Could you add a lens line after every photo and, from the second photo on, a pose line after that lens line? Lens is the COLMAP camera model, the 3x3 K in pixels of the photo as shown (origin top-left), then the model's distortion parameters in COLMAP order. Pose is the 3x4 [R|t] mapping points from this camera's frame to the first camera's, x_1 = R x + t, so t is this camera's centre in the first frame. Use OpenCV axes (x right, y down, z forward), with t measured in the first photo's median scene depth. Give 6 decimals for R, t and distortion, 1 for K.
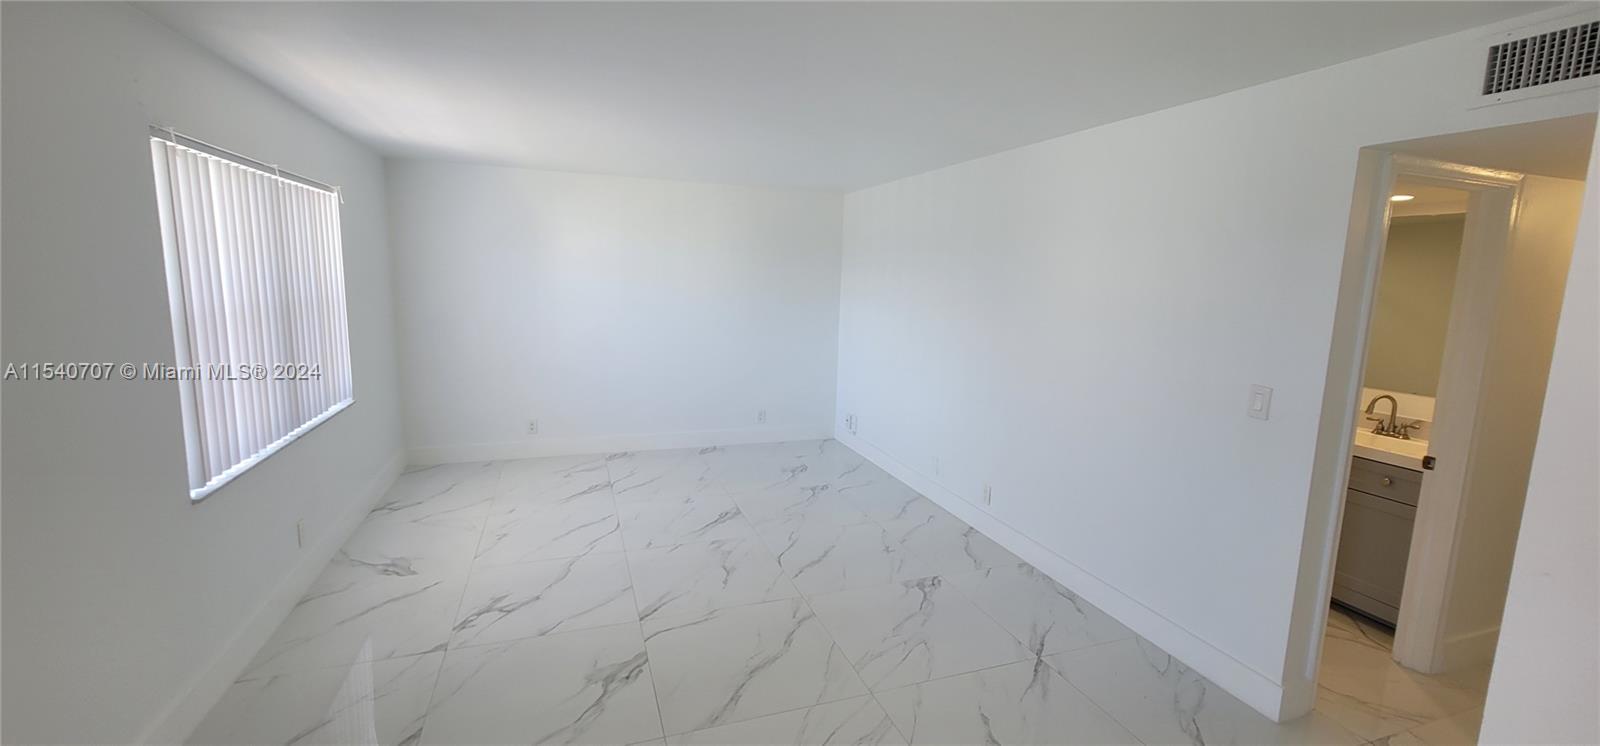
lens RADIAL K [[651.4, 0, 800.0], [0, 651.4, 368.0], [0, 0, 1]] dist [-0.003685, 0.000234]
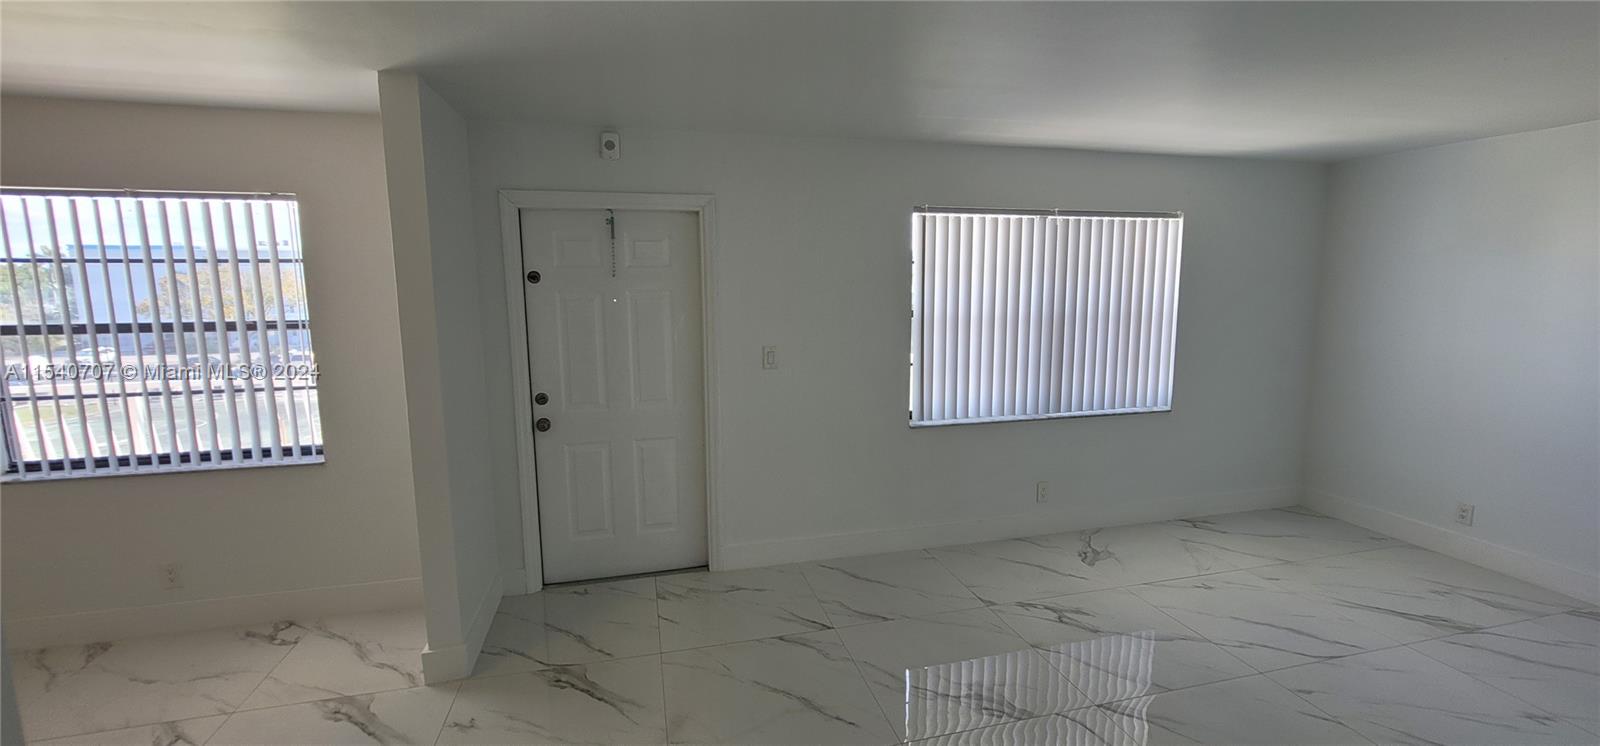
lens RADIAL K [[651.4, 0, 800.0], [0, 651.4, 368.0], [0, 0, 1]] dist [-0.003685, 0.000234]
pose [[-0.074505, 0.113576, -0.990732, 0.421457], [-0.143246, 0.981971, 0.123344, -0.063674], [0.986879, 0.151108, -0.056892, 0.455531]]
